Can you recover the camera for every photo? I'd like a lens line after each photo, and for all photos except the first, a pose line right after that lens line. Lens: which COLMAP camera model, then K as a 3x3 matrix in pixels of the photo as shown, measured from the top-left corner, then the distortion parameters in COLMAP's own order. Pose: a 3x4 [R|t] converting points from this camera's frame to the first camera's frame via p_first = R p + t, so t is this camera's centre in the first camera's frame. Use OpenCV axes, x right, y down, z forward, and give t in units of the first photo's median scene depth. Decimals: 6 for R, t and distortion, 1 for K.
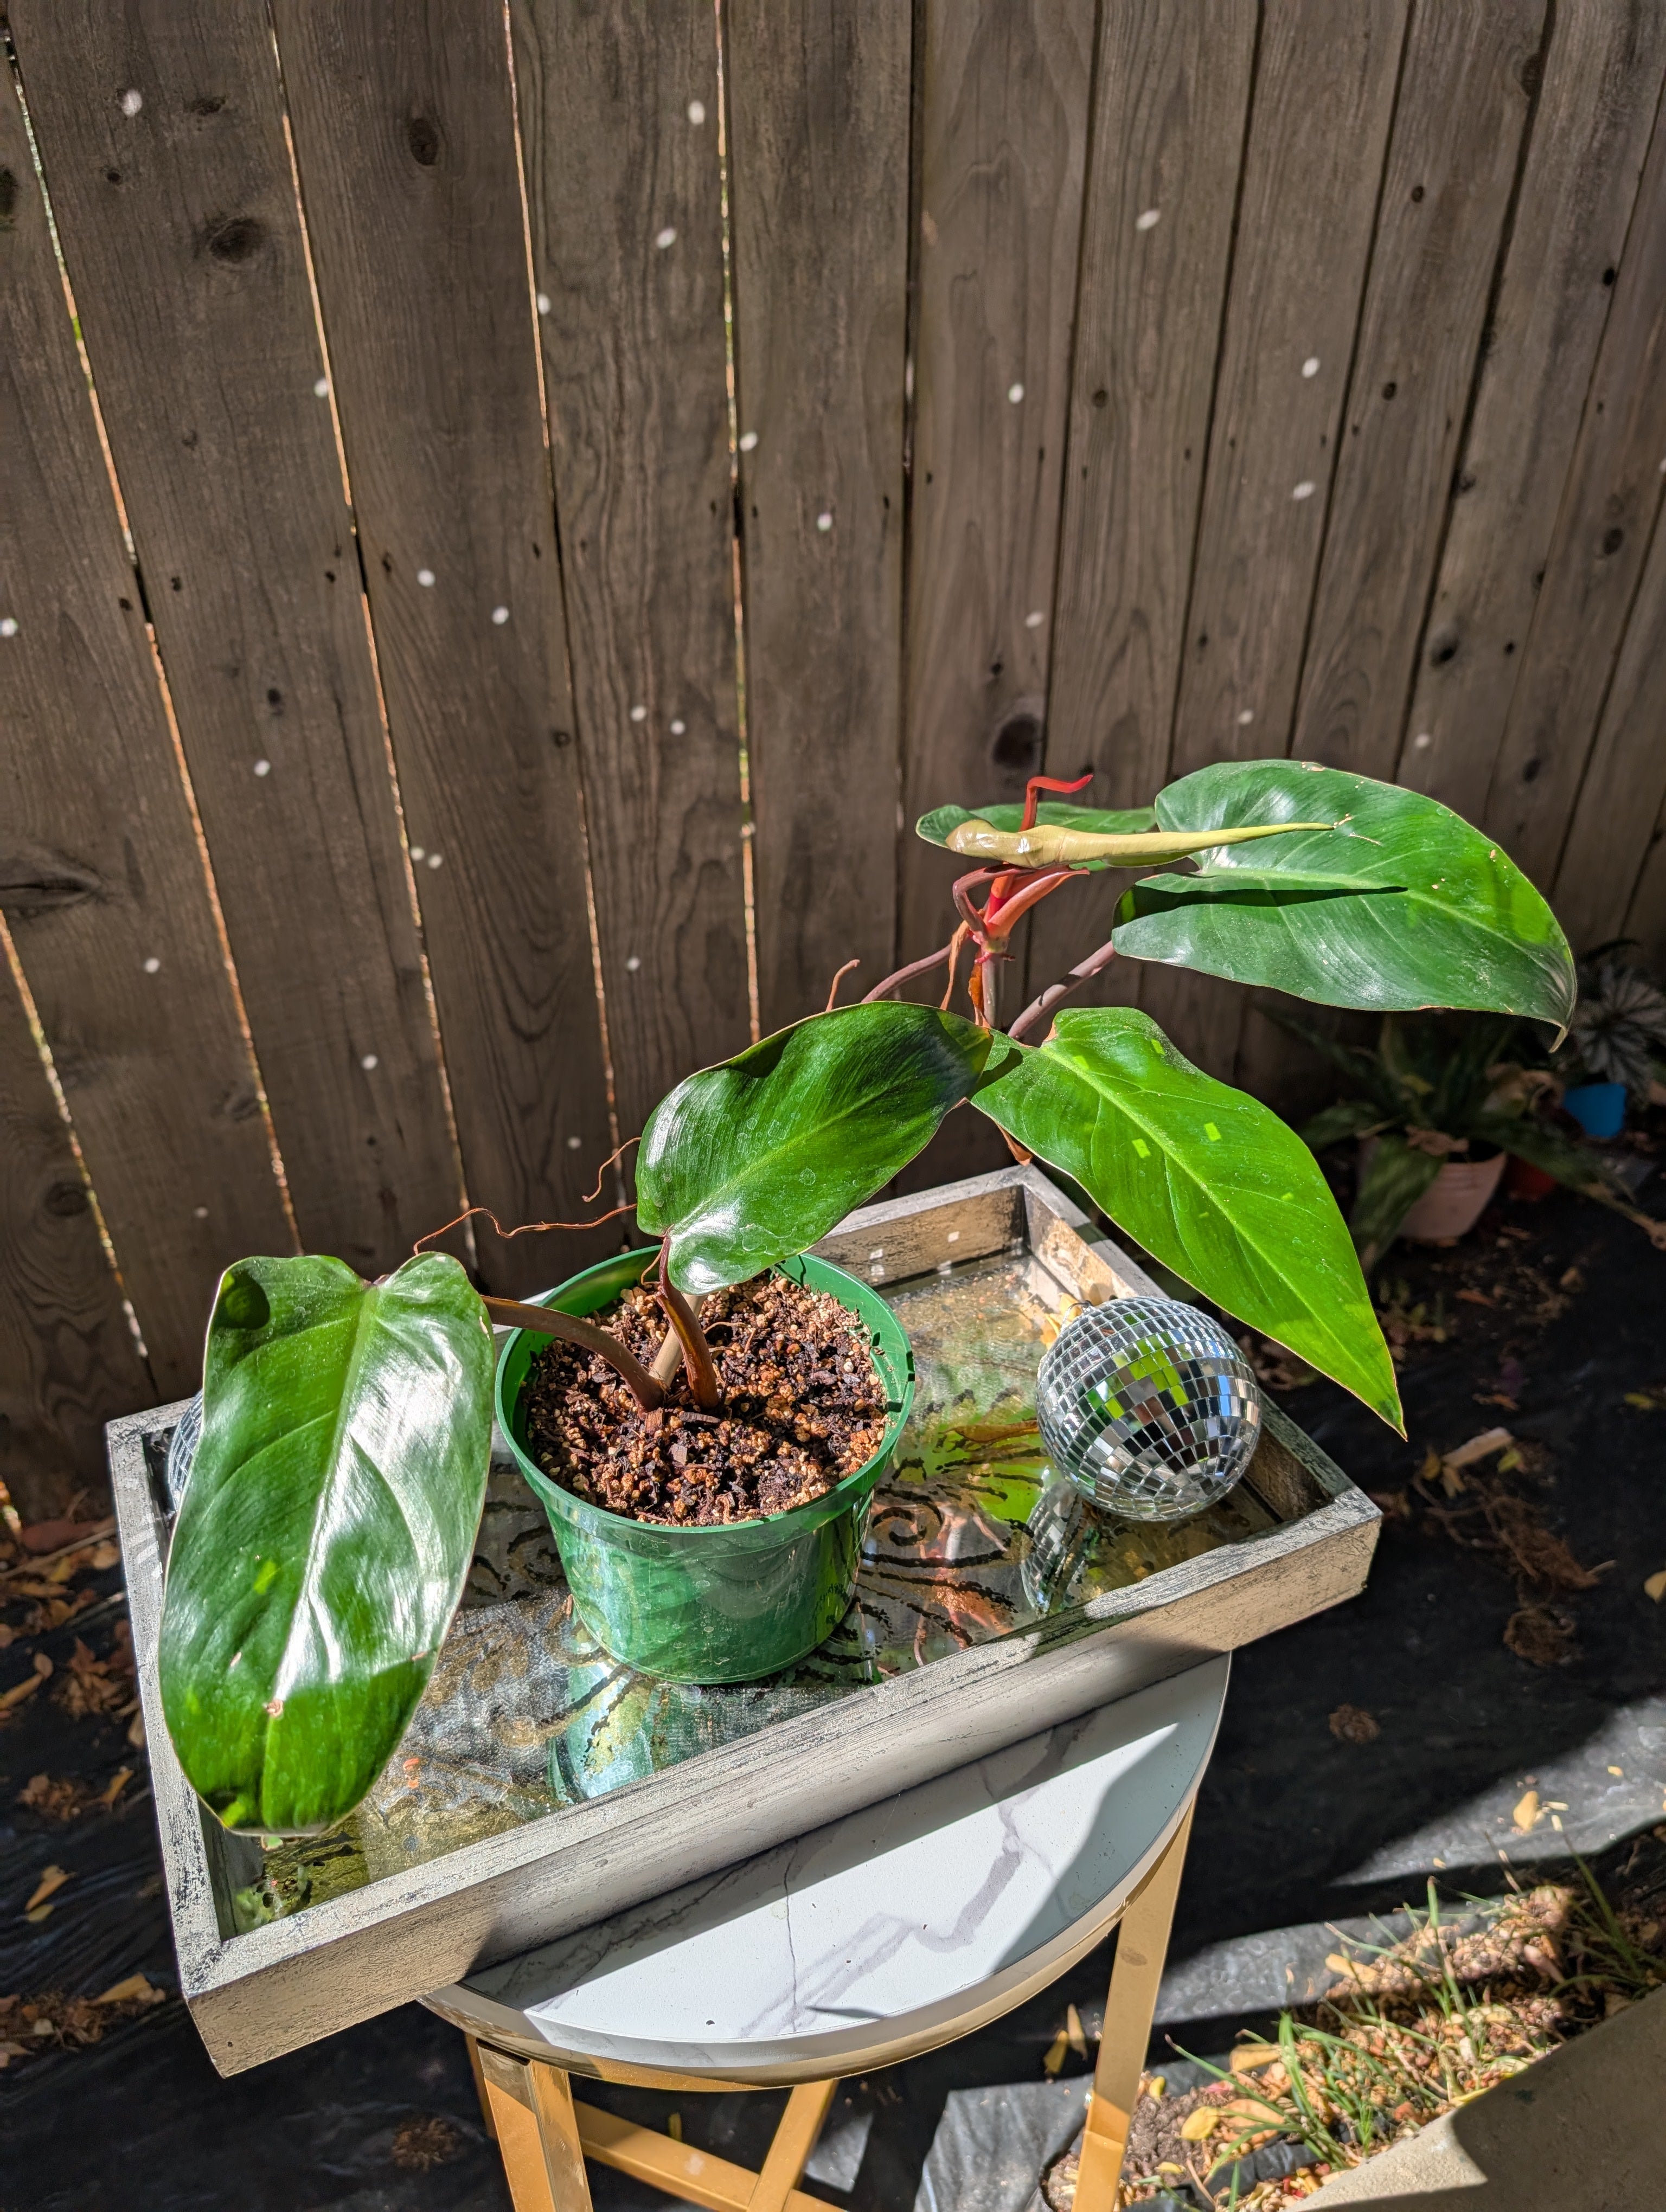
lens RADIAL K [[1676.6, 0, 832.9], [0, 1676.6, 1116.3], [0, 0, 1]] dist [-0.022895, 0.009322]
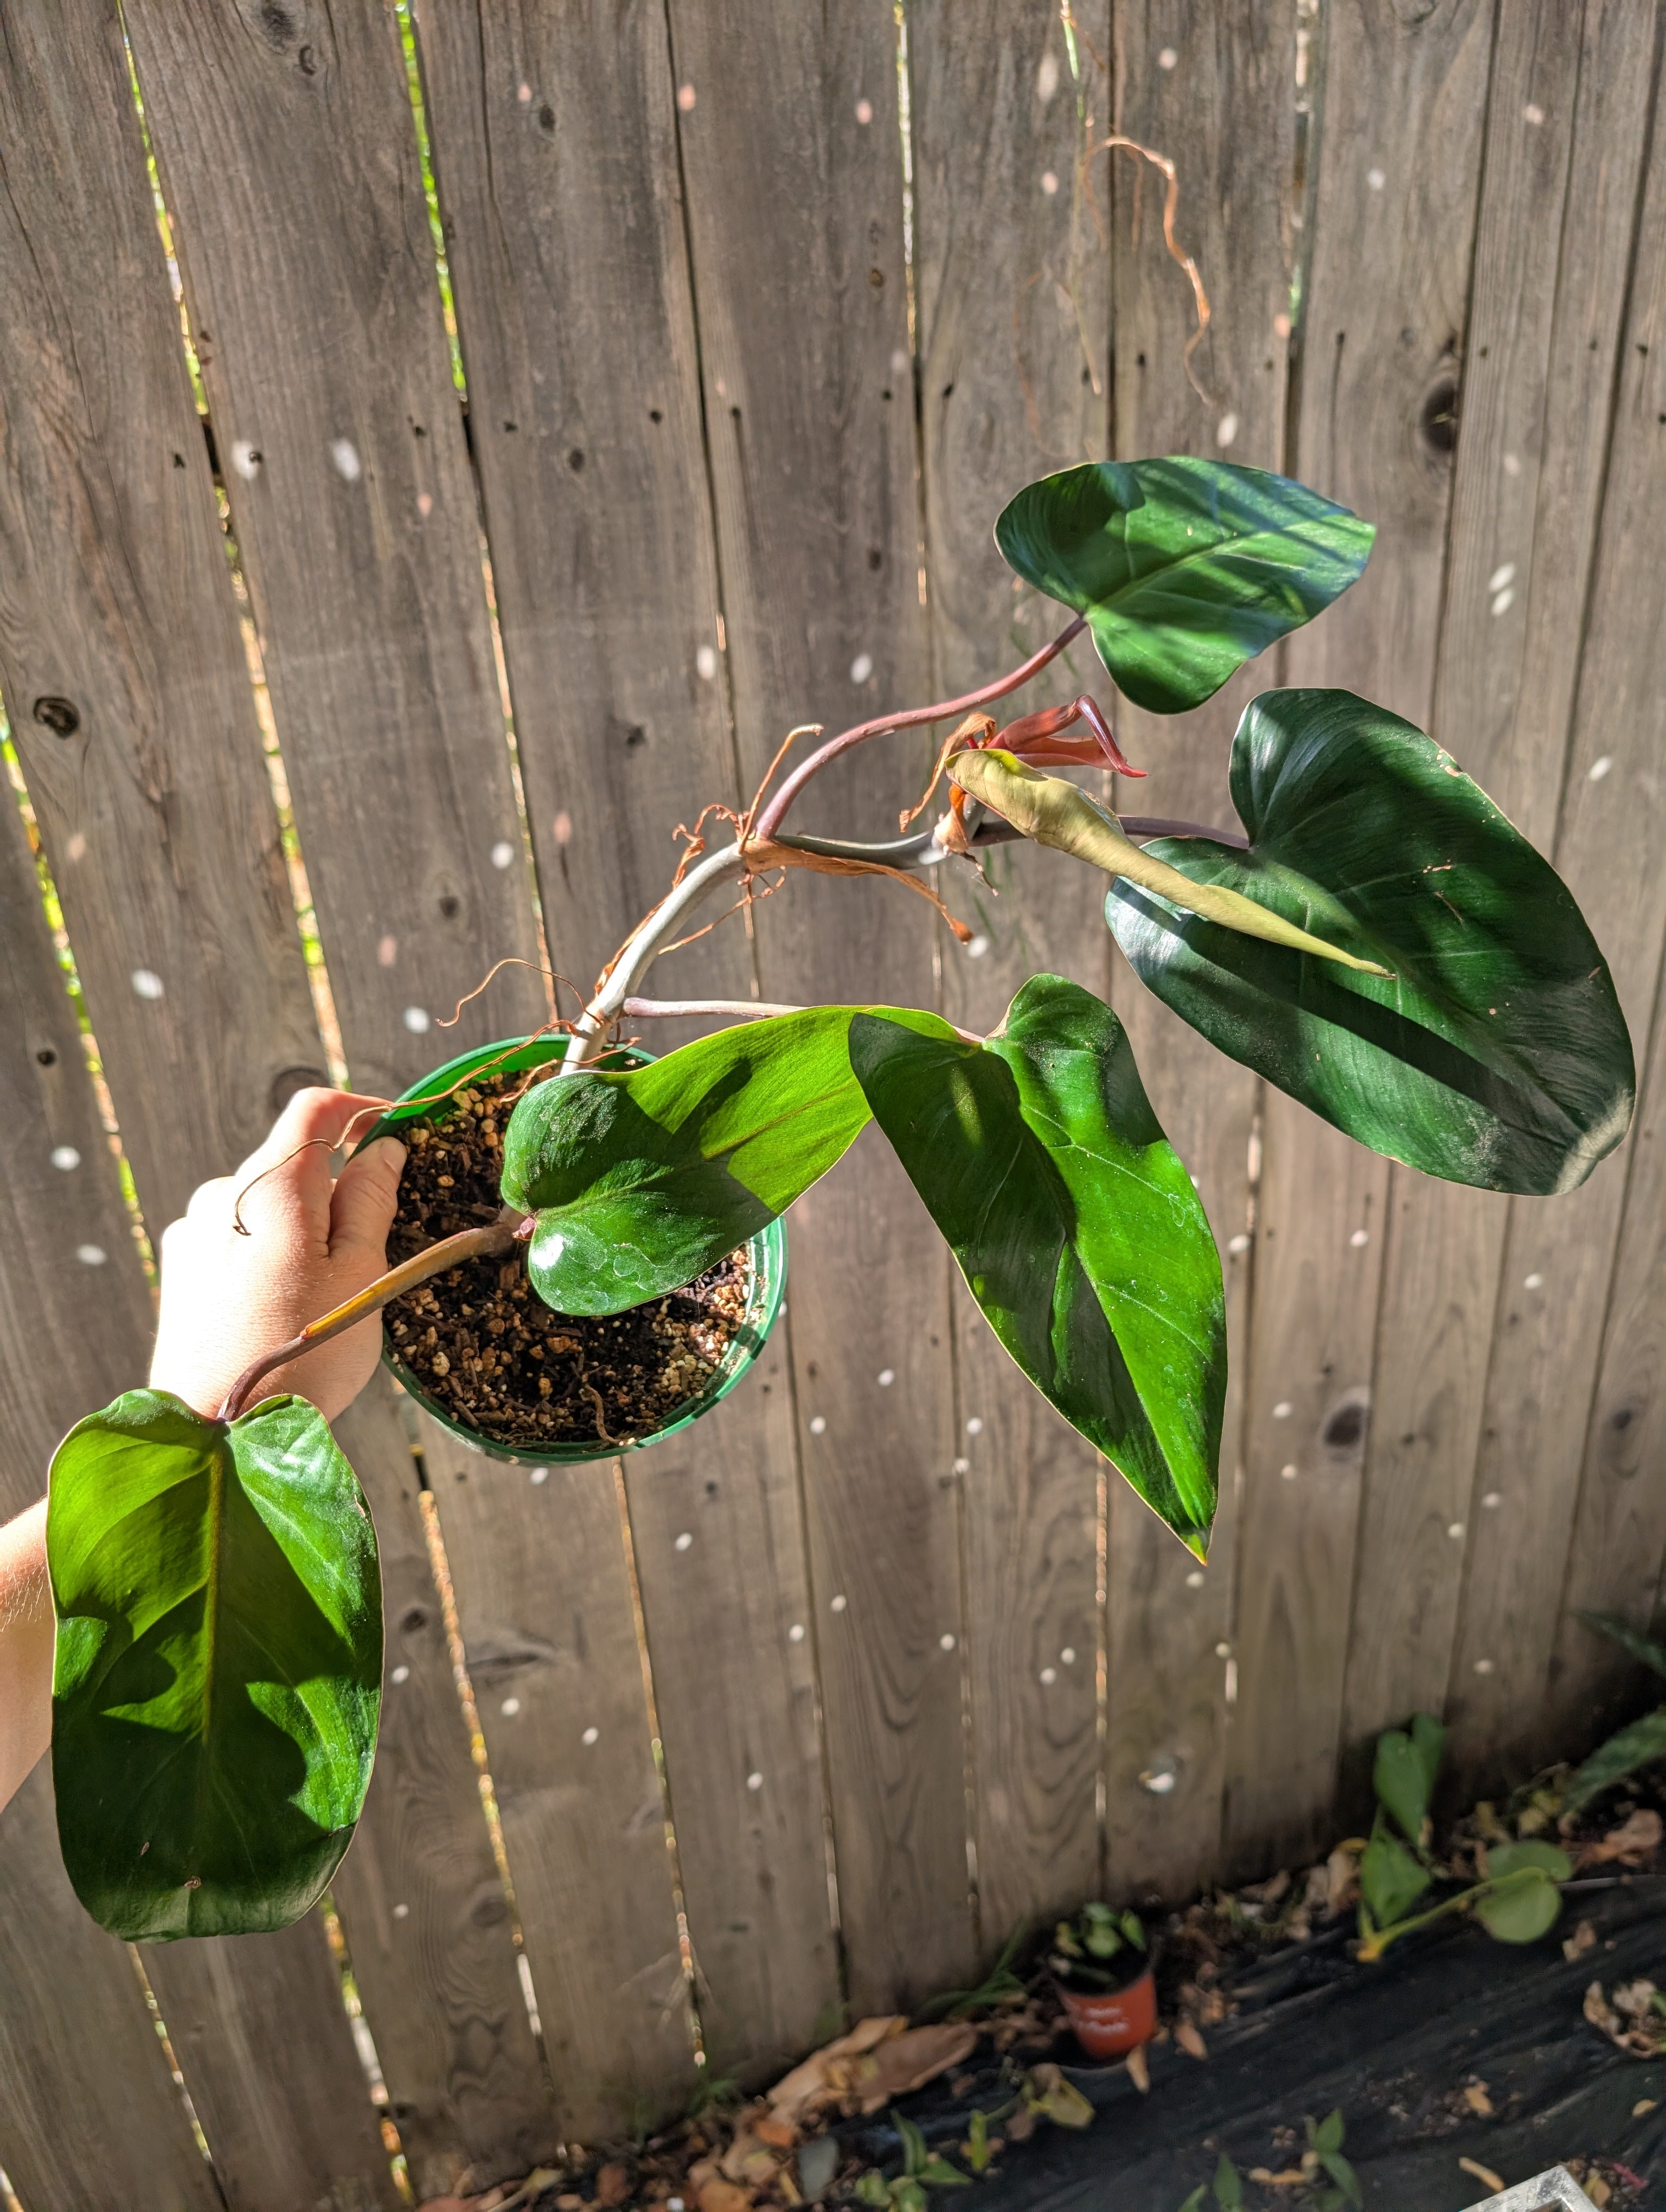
lens RADIAL K [[1676.6, 0, 832.9], [0, 1676.6, 1116.3], [0, 0, 1]] dist [-0.022895, 0.009322]
pose [[0.994727, -0.024315, -0.099637, -0.138116], [0.005473, 0.982690, -0.185177, -0.297766], [0.102415, 0.183655, 0.977641, -0.148482]]
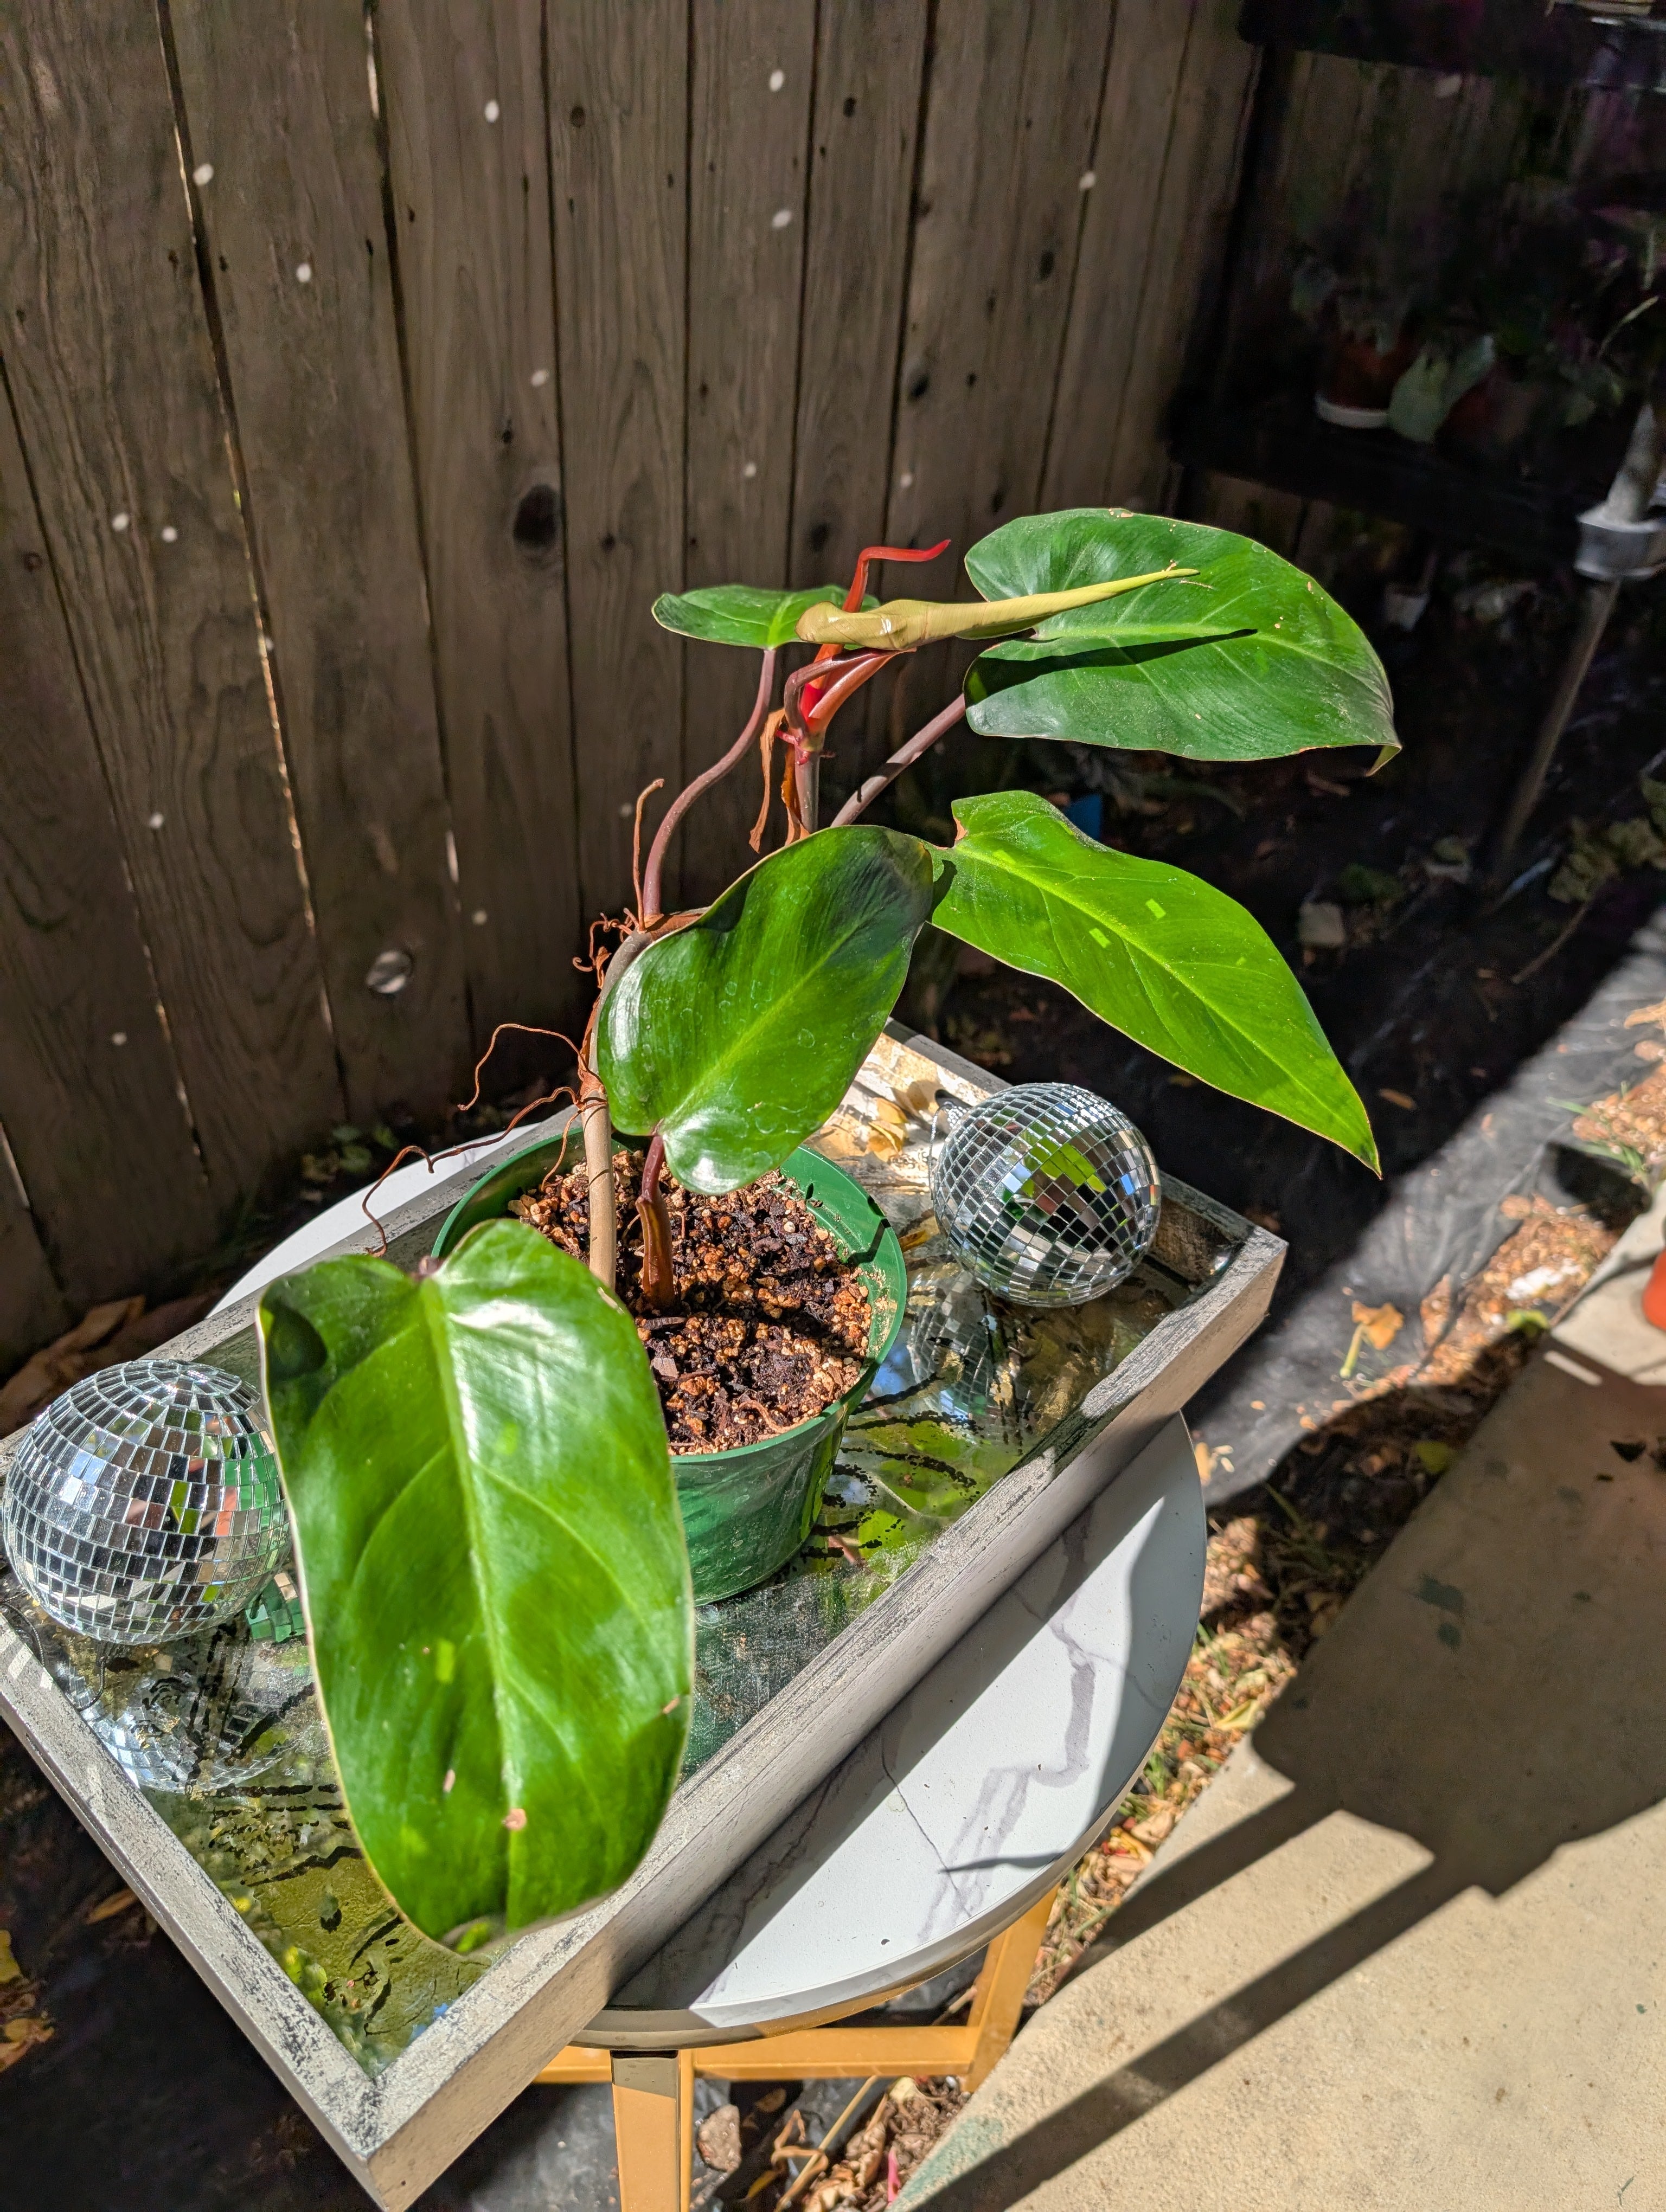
lens RADIAL K [[1667.4, 0, 864.9], [0, 1667.4, 1099.9], [0, 0, 1]] dist [-0.007004, -0.001051]
pose [[0.916842, -0.206296, 0.341823, -0.138138], [0.162774, 0.974918, 0.151787, -0.027909], [-0.364562, -0.083525, 0.927425, 0.078016]]
